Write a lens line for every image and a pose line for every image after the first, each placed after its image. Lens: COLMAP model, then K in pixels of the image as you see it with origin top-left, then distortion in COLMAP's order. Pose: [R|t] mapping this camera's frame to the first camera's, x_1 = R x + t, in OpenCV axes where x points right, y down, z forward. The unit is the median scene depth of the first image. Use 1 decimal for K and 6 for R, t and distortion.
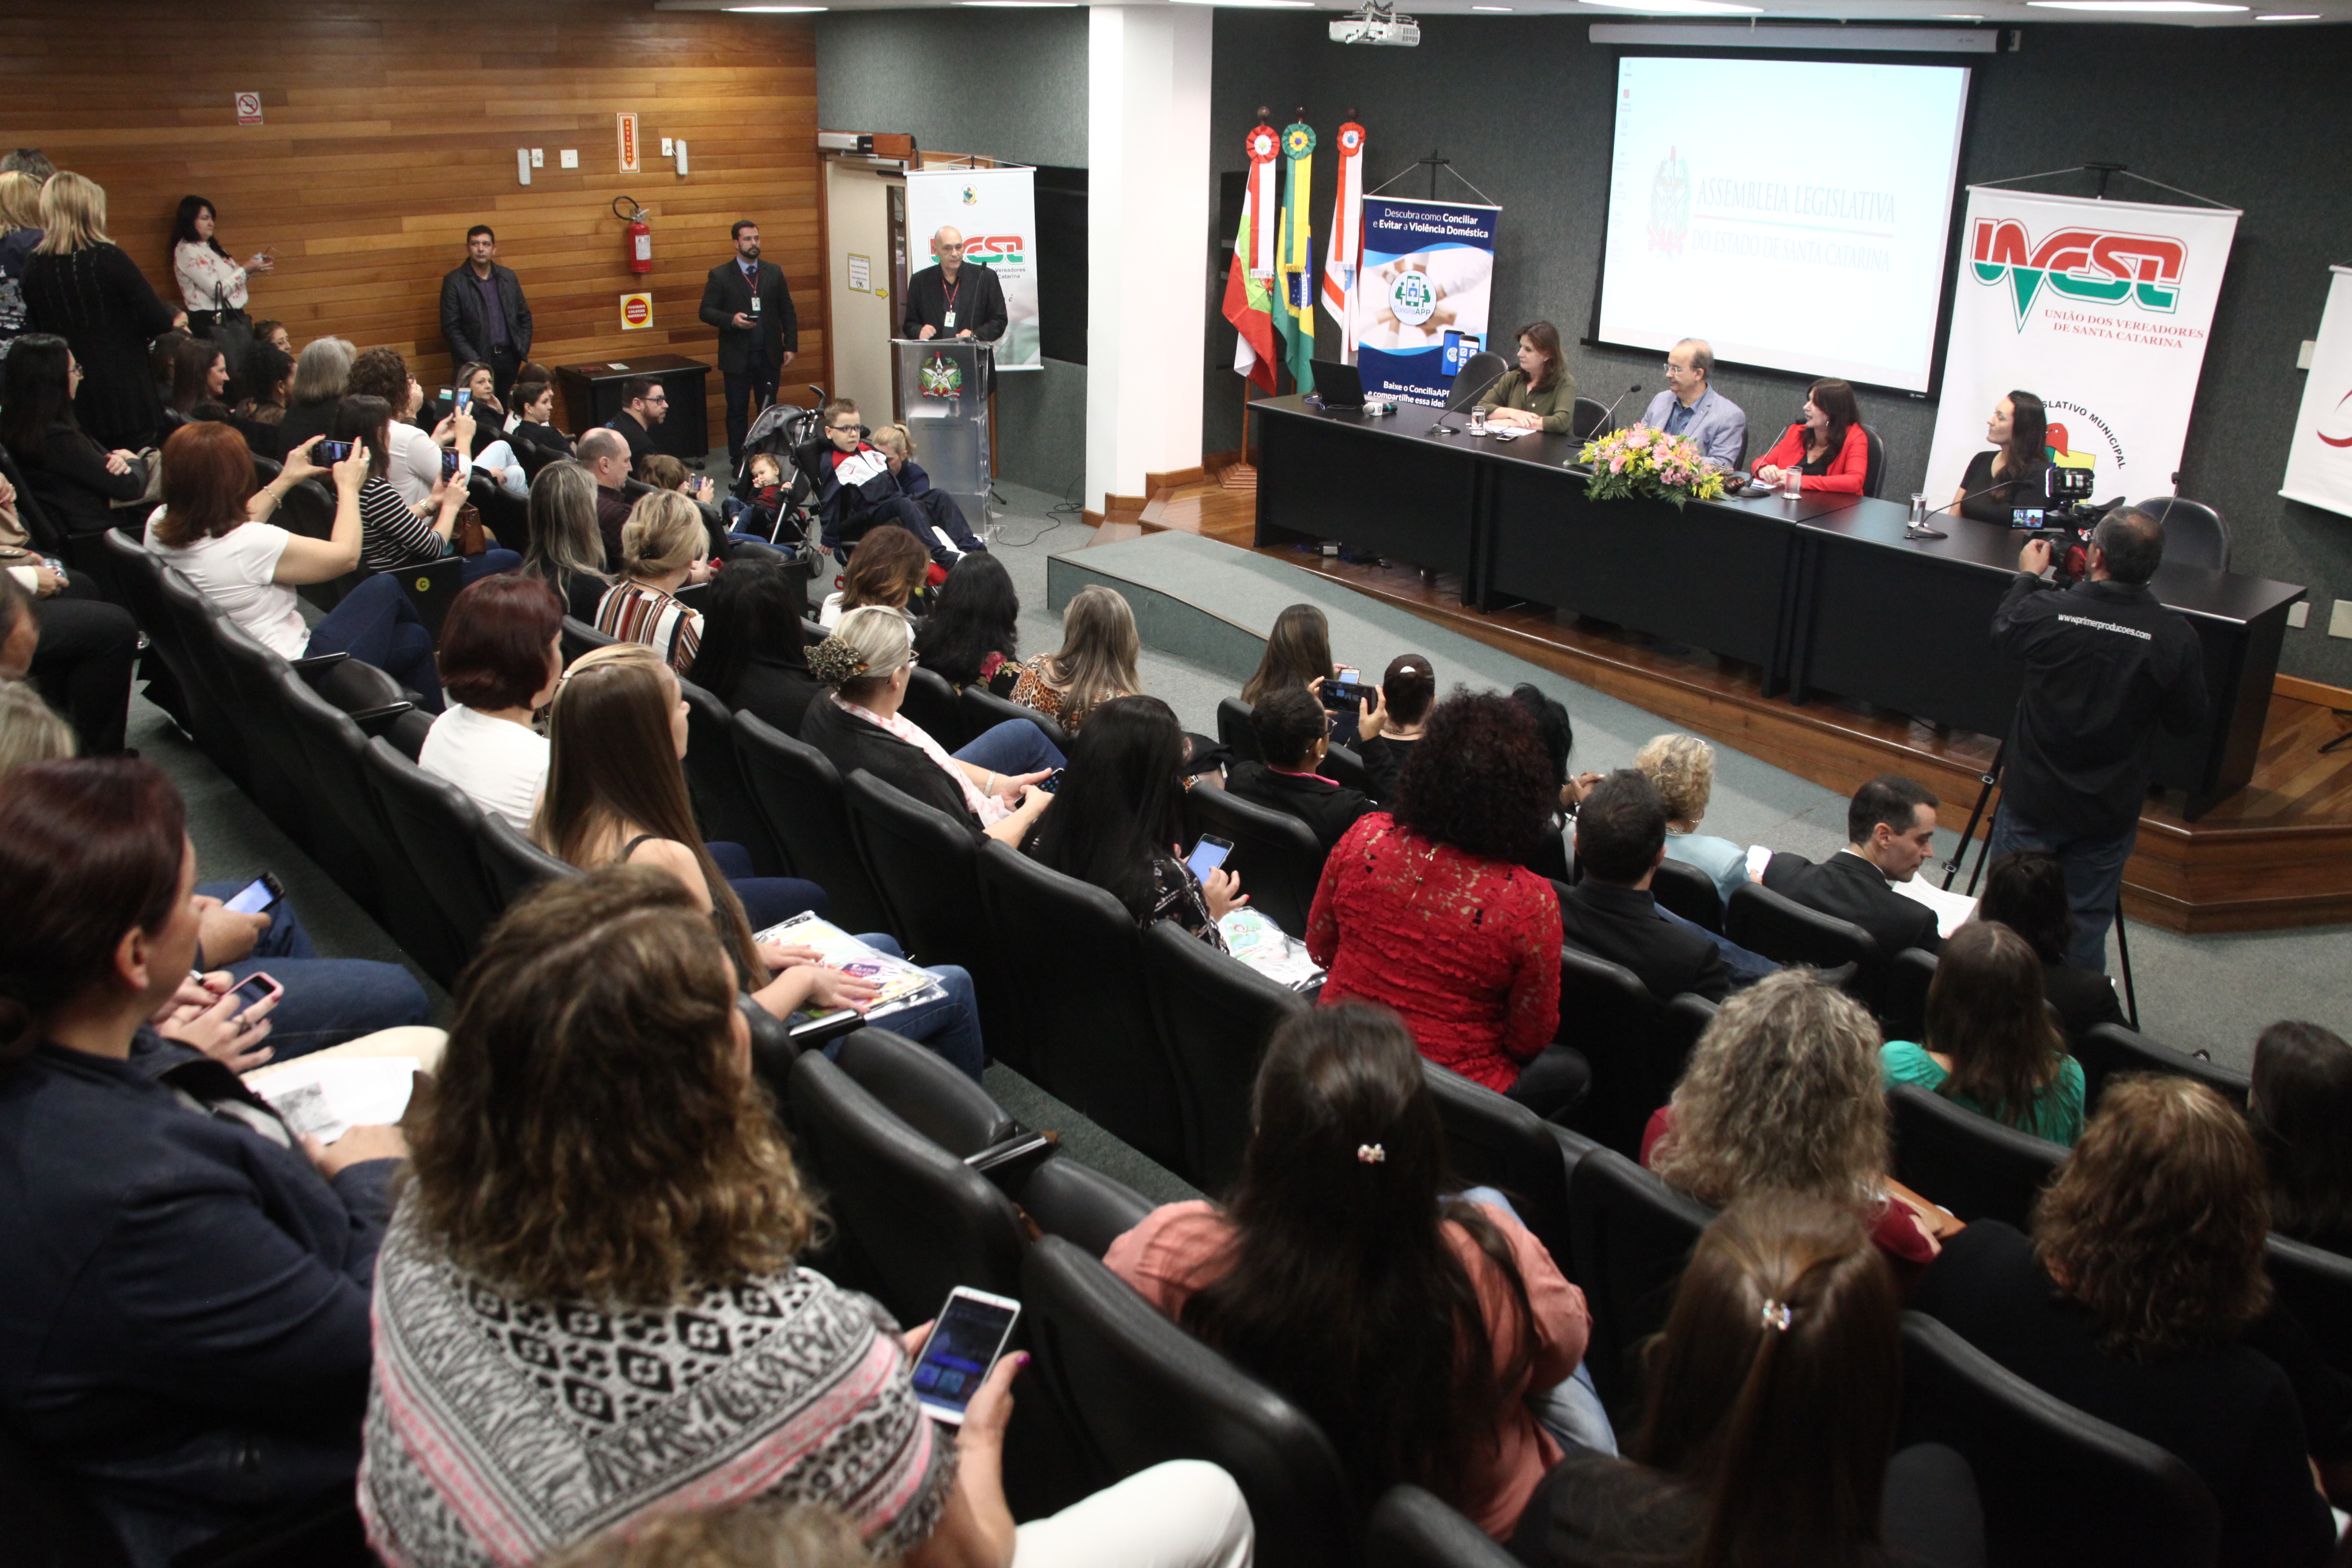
lens RADIAL K [[2005.4, 0, 1168.3], [0, 2005.4, 784.0], [0, 0, 1]] dist [-0.053990, 0.023760]
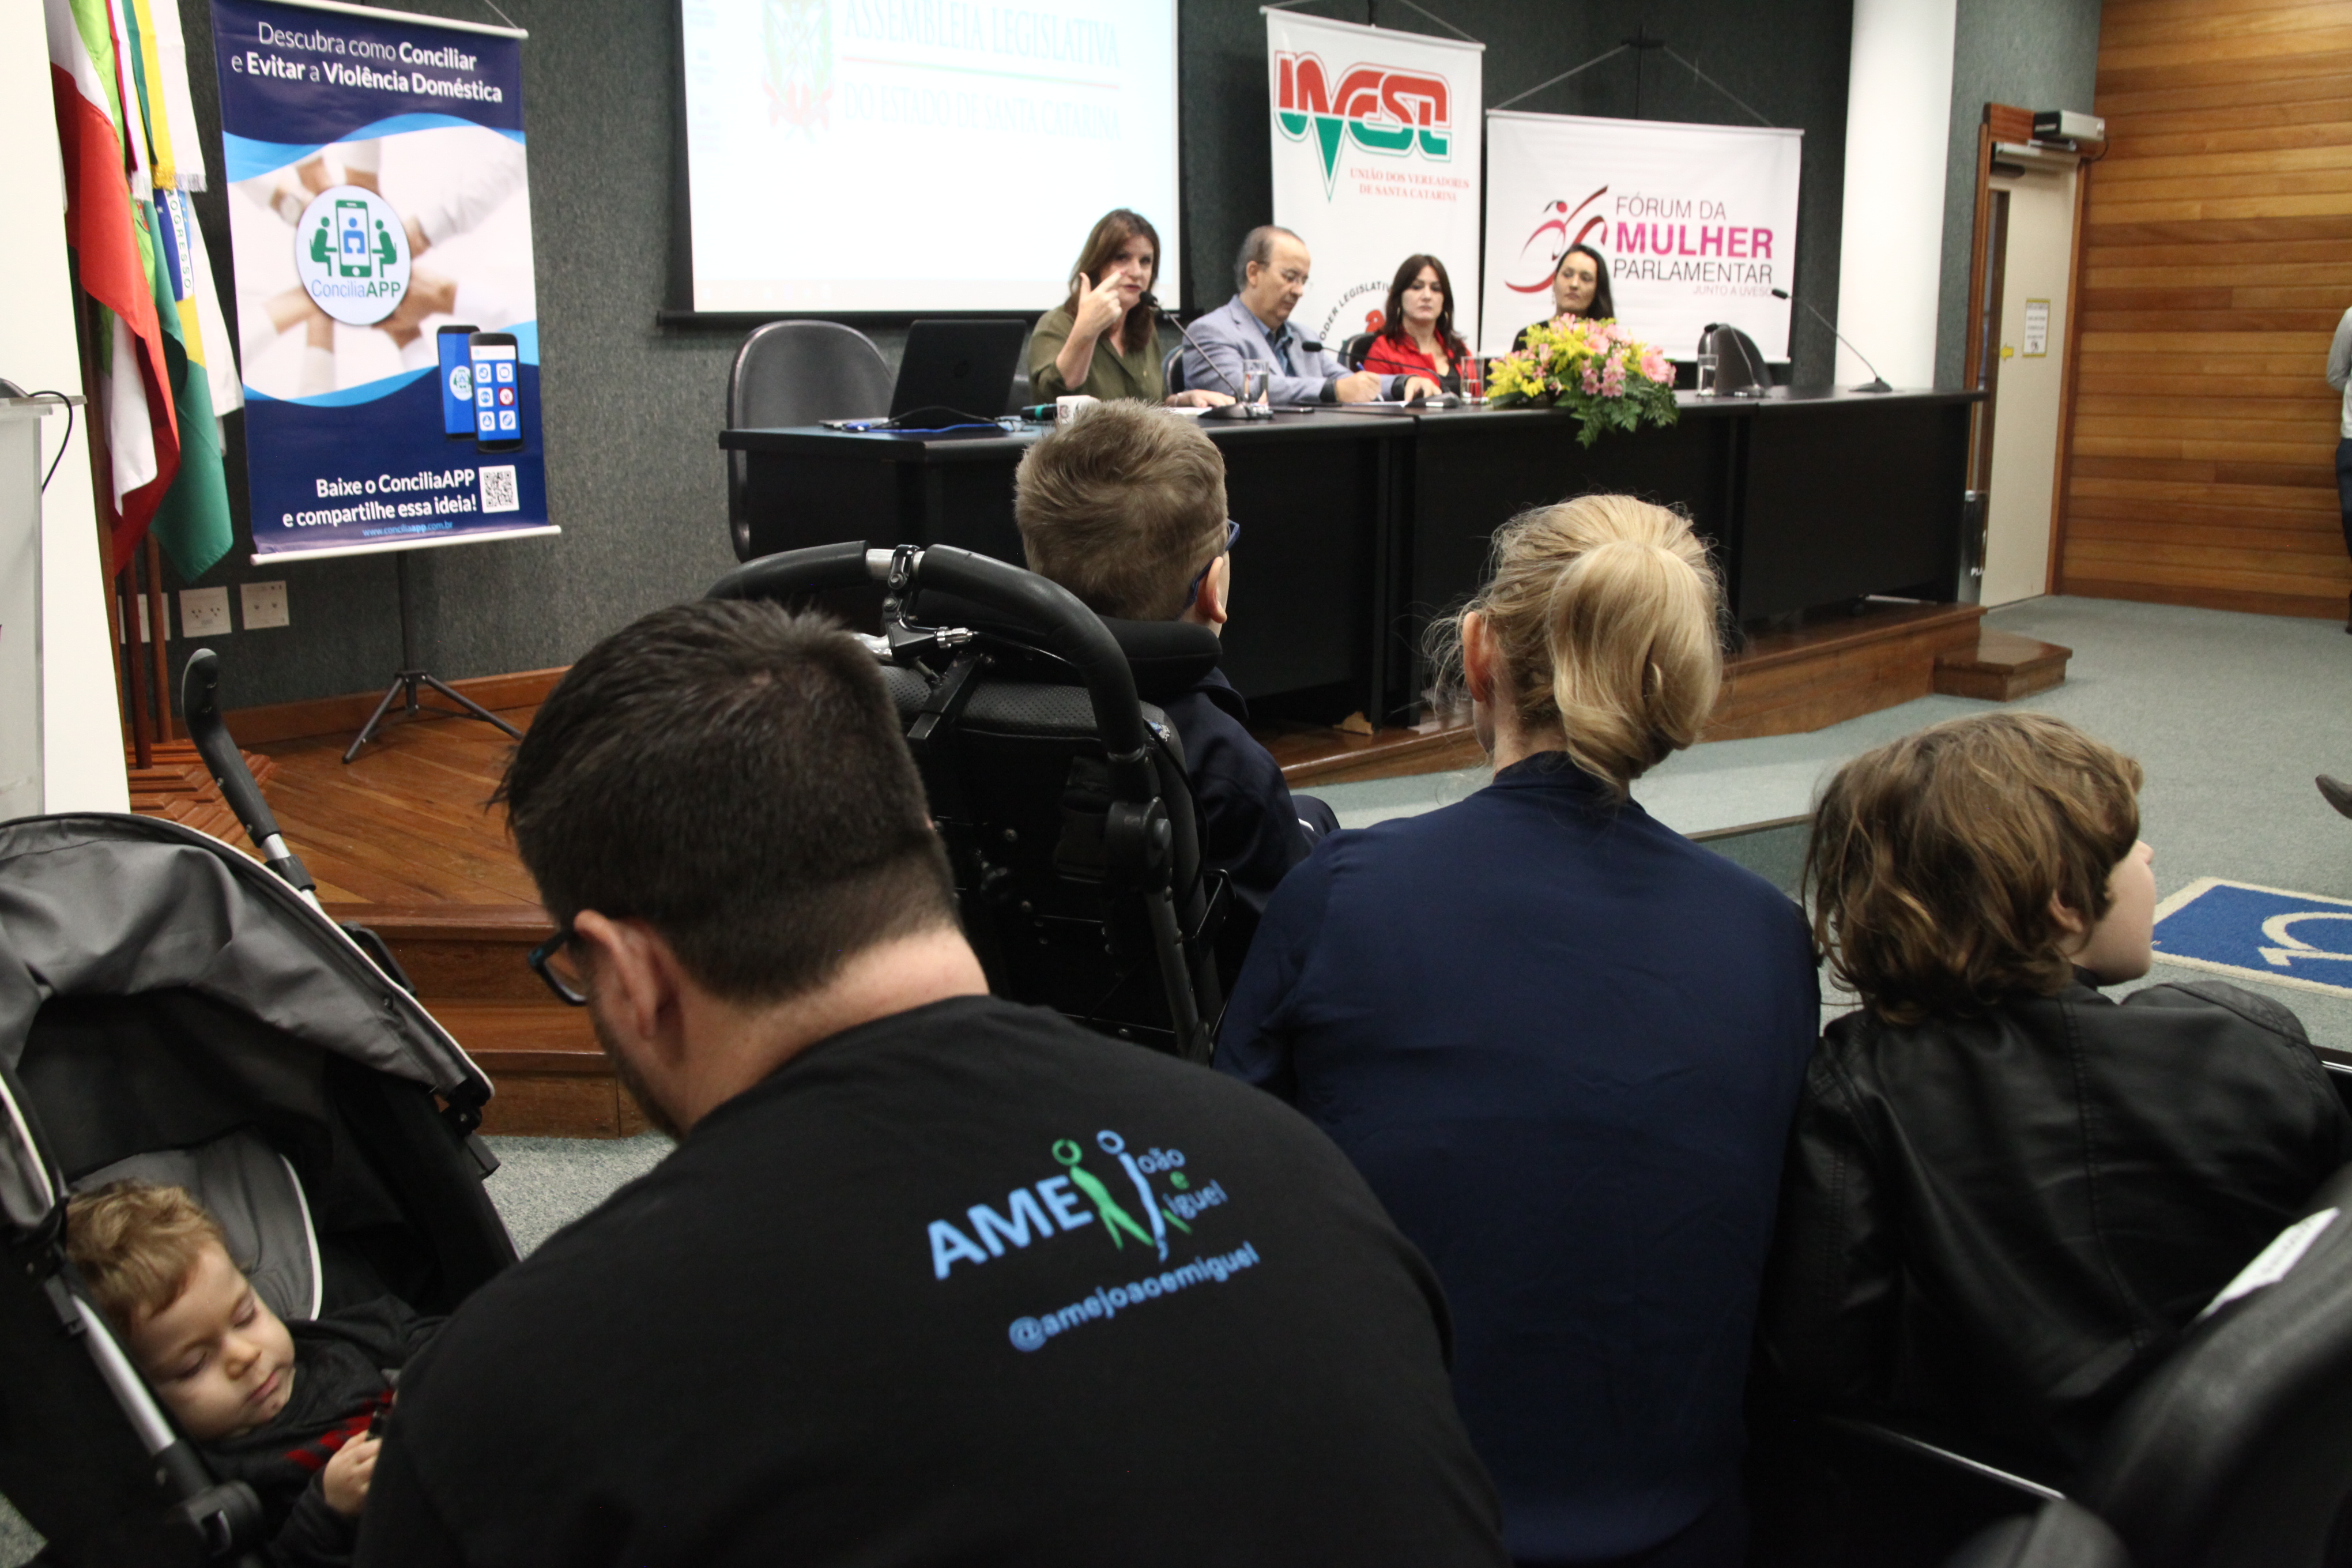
lens RADIAL K [[2125.0, 0, 1195.9], [0, 2125.0, 795.3], [0, 0, 1]] dist [-0.089685, 0.089749]
pose [[-0.113100, -0.233743, 0.965698, -0.330549], [0.356536, 0.897656, 0.259030, -0.201691], [-0.927411, 0.373602, -0.018188, 0.921837]]
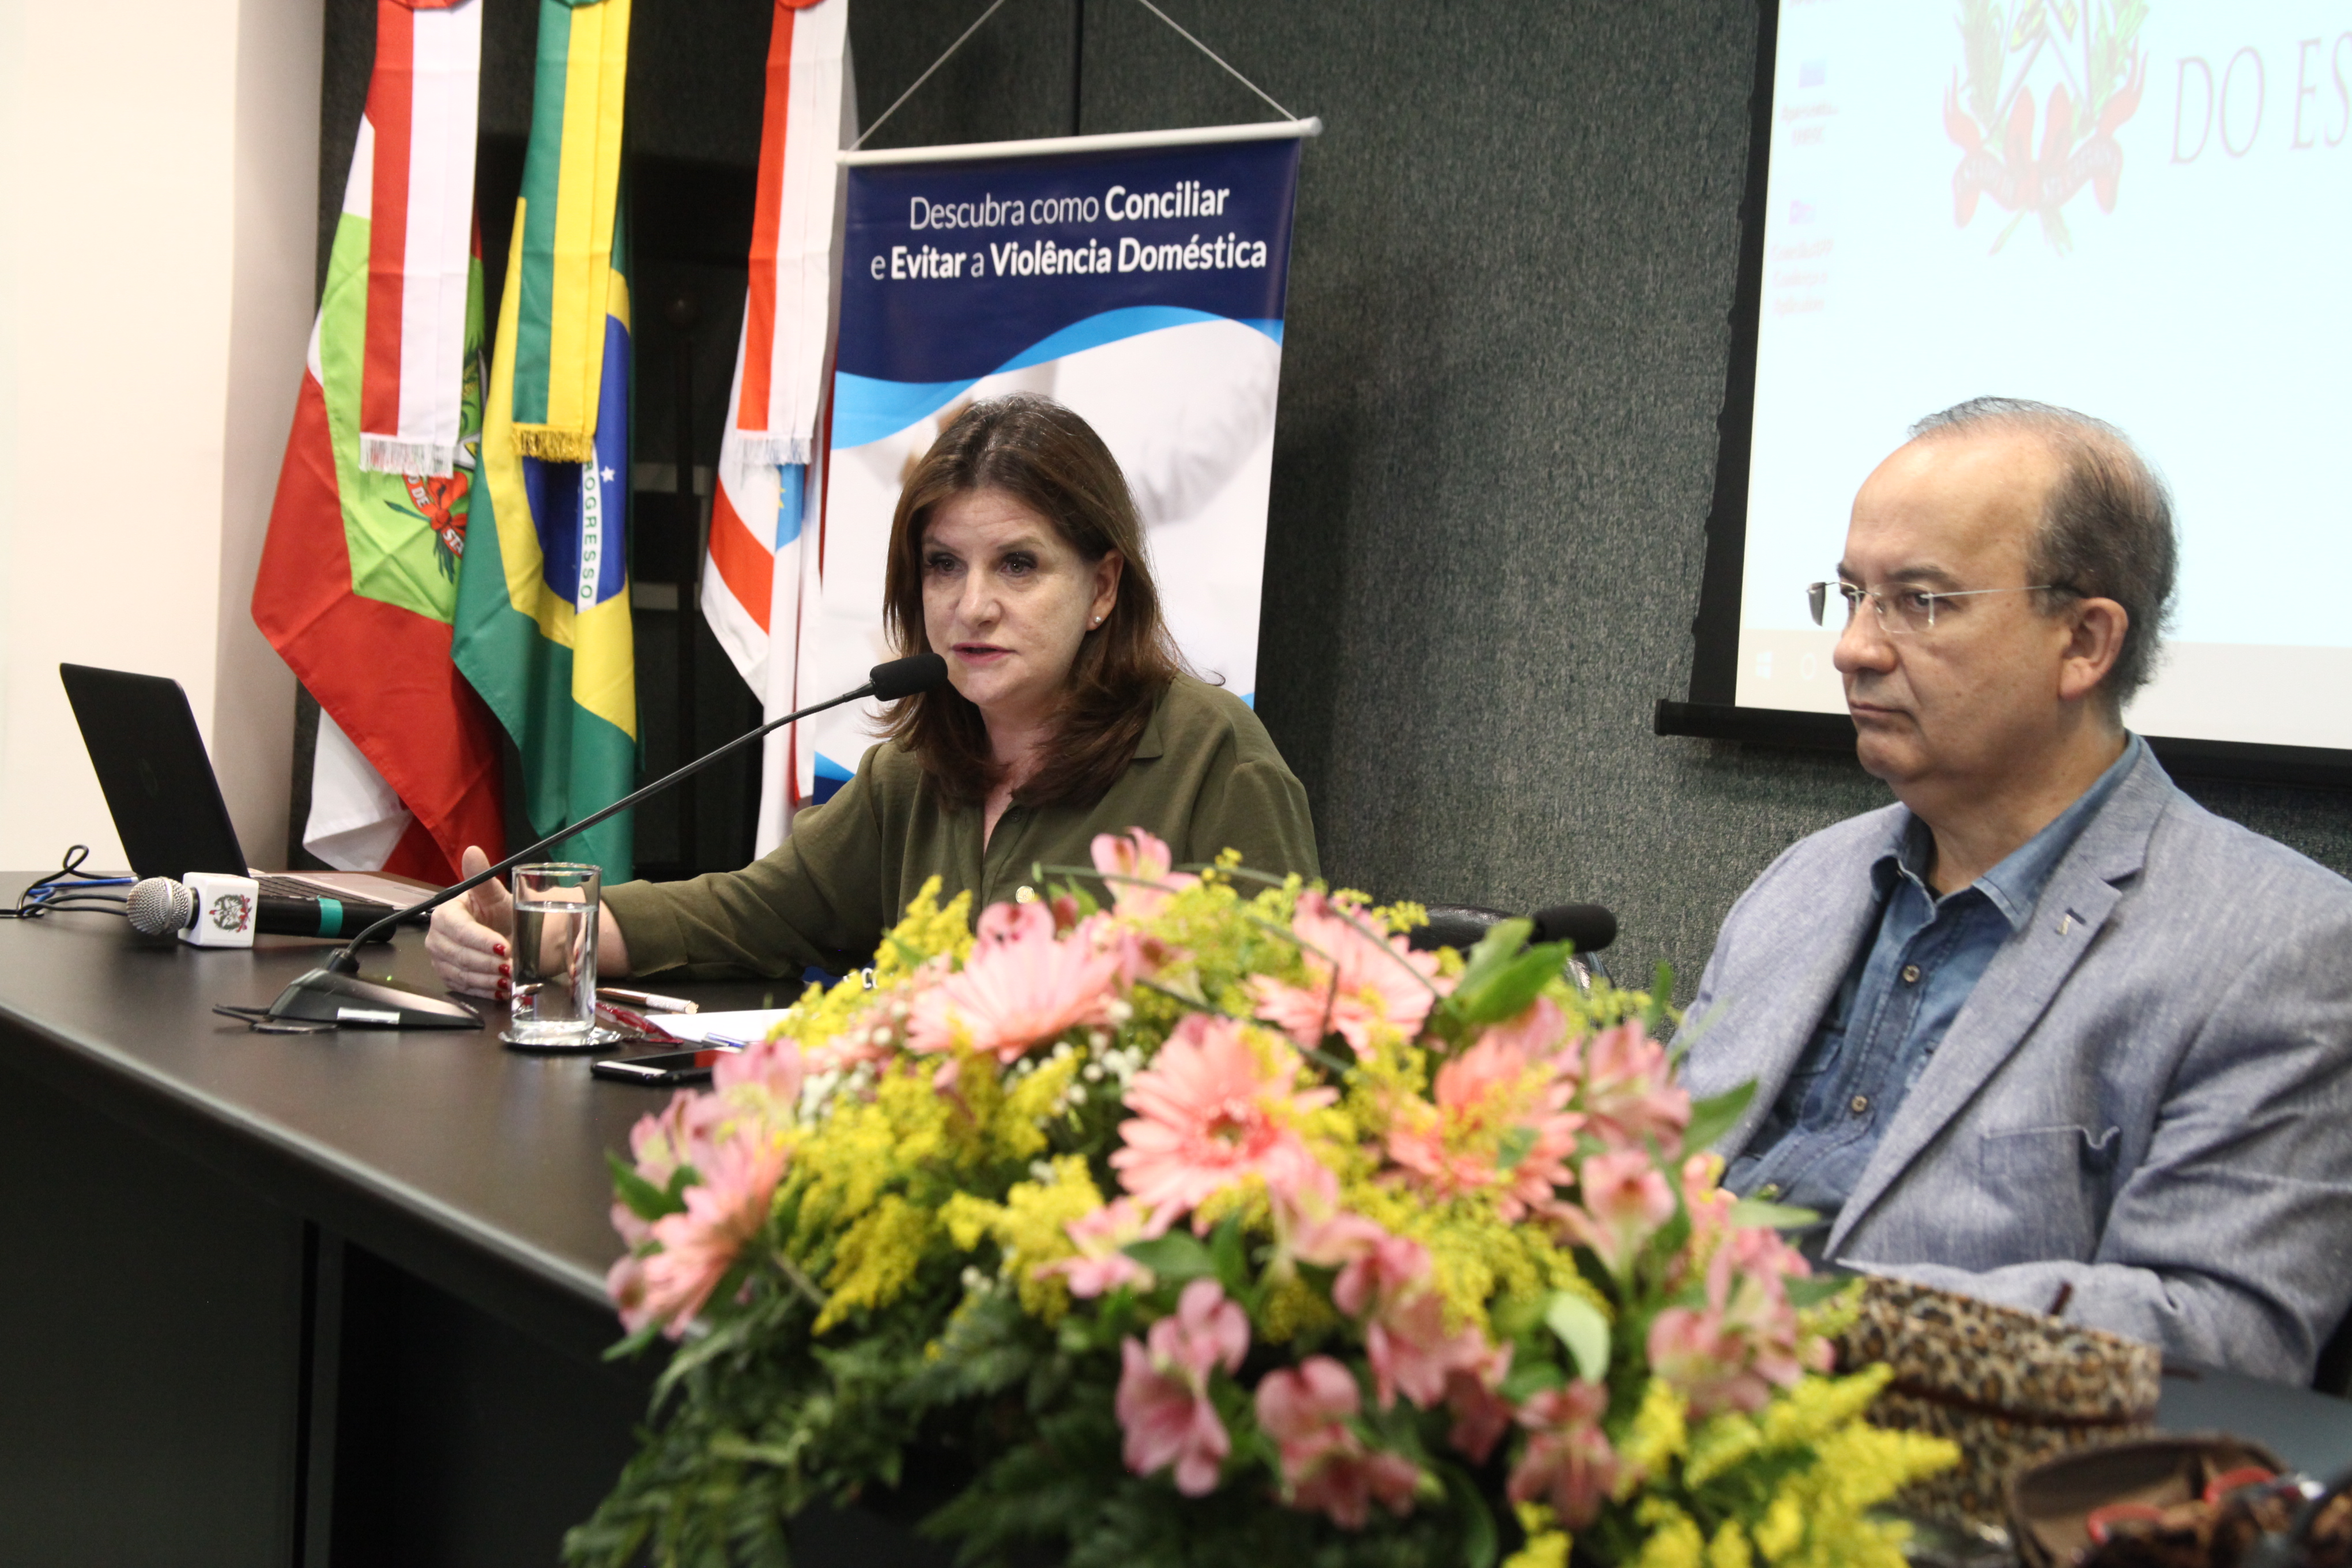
lens RADIAL K [[3401.9, 0, 1179.7], [0, 3401.9, 784.2], [0, 0, 1]] dist [0.142793, 0.000000]
pose [[0.990263, 0.040481, -0.133193, 0.202791], [-0.079841, 0.948938, -0.305193, -0.103500], [0.114037, 0.312856, 0.942930, 0.659700]]
